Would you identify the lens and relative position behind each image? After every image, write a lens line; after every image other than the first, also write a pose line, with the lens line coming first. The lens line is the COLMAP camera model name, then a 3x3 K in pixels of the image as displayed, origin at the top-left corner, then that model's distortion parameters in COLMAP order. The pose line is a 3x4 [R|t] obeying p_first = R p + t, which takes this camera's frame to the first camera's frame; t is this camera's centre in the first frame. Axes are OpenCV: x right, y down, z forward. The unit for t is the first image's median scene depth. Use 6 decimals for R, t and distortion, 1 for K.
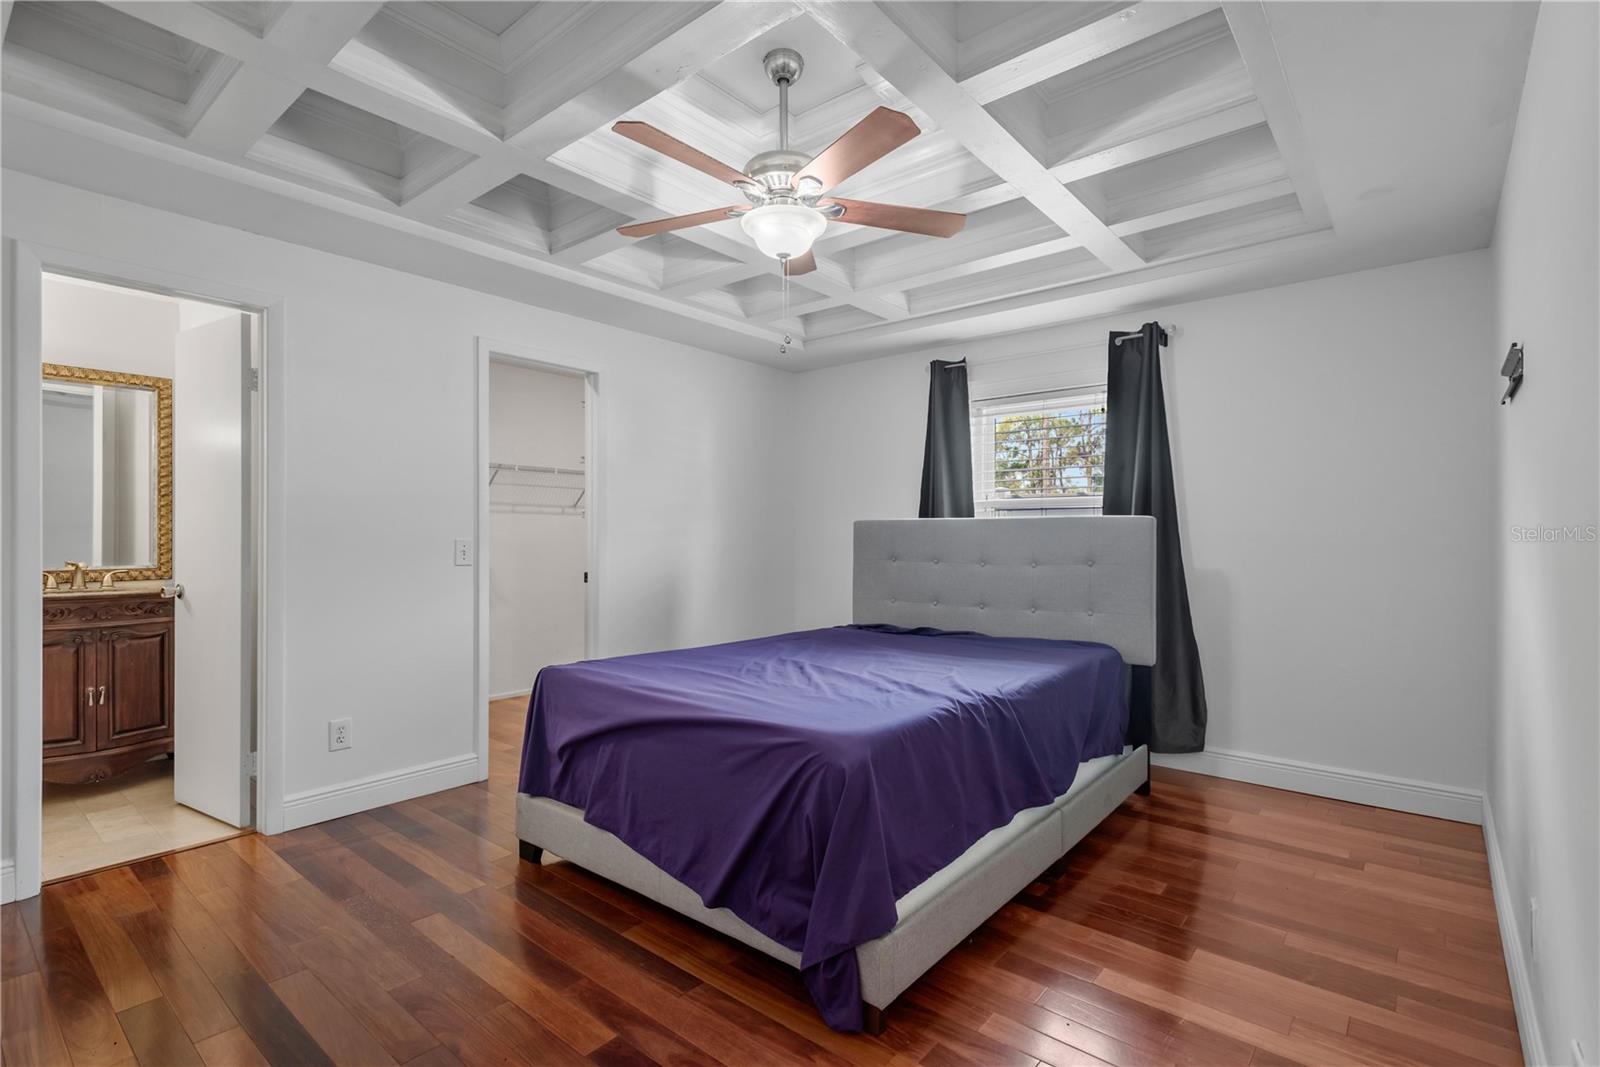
lens RADIAL K [[742.7, 0, 803.8], [0, 742.7, 535.7], [0, 0, 1]] dist [0.005973, -0.000201]
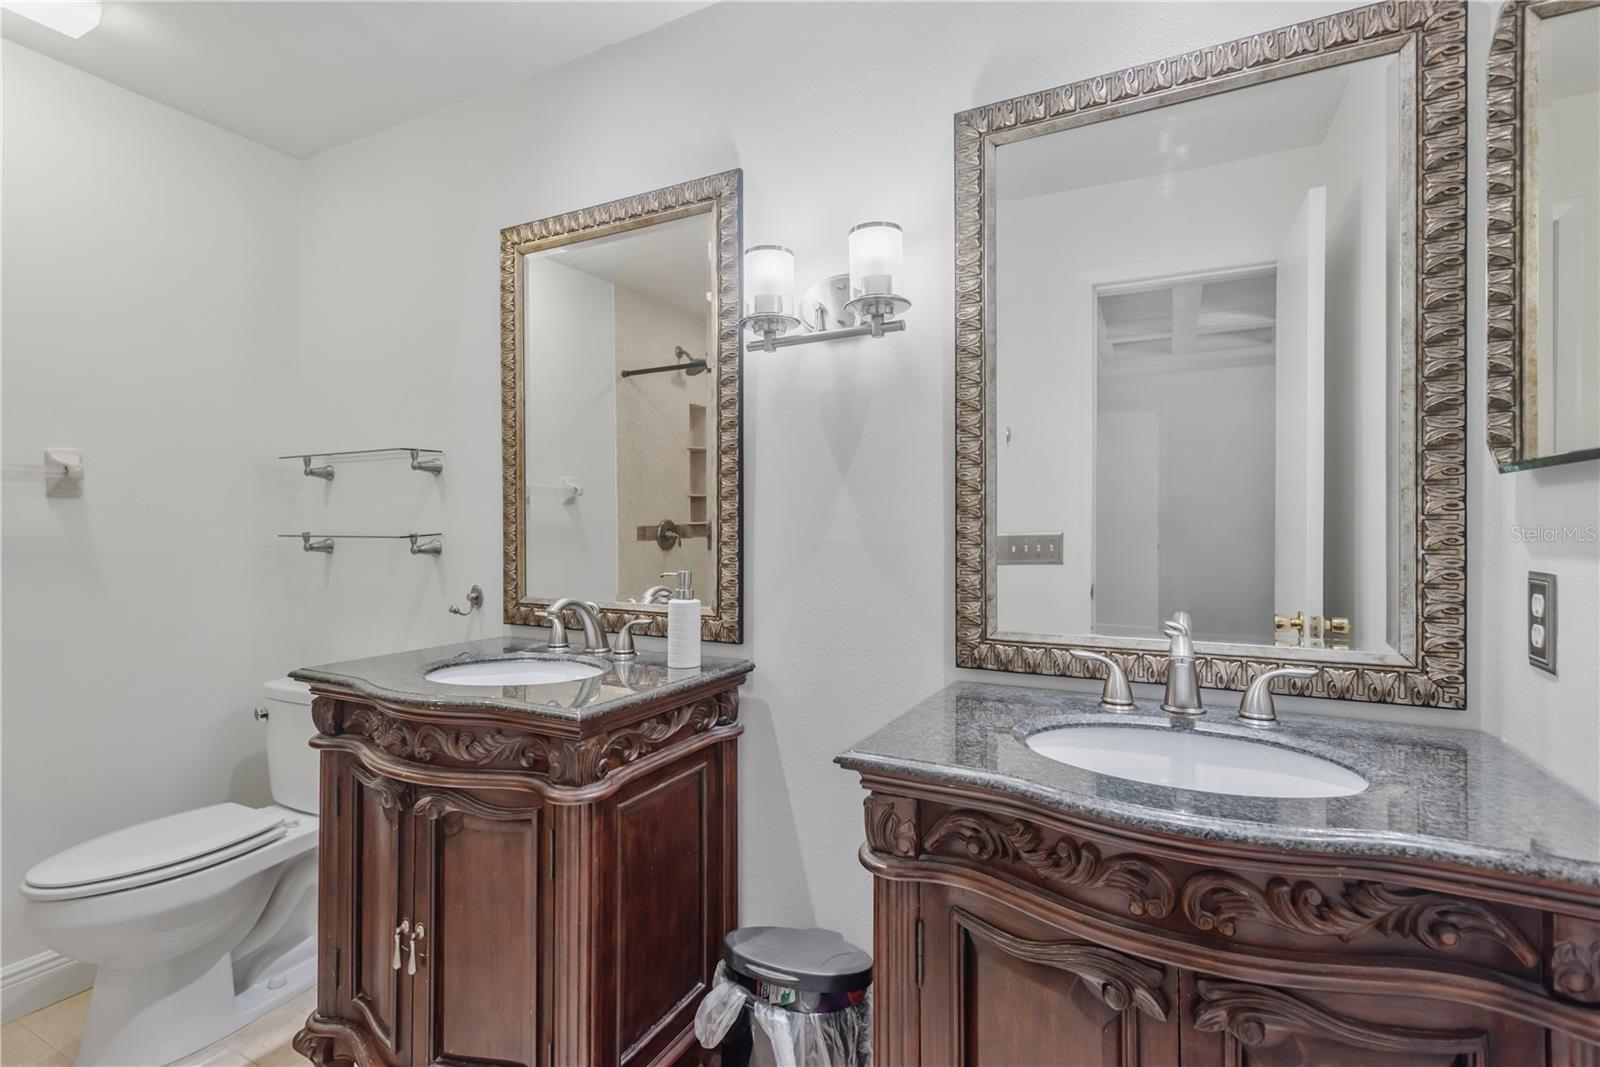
lens RADIAL K [[742.7, 0, 803.8], [0, 742.7, 535.7], [0, 0, 1]] dist [0.005973, -0.000201]
pose [[0.196284, -0.002387, -0.980544, -0.640154], [-0.001182, 0.999996, -0.002671, -0.004634], [0.980546, 0.001683, 0.196280, 0.723667]]
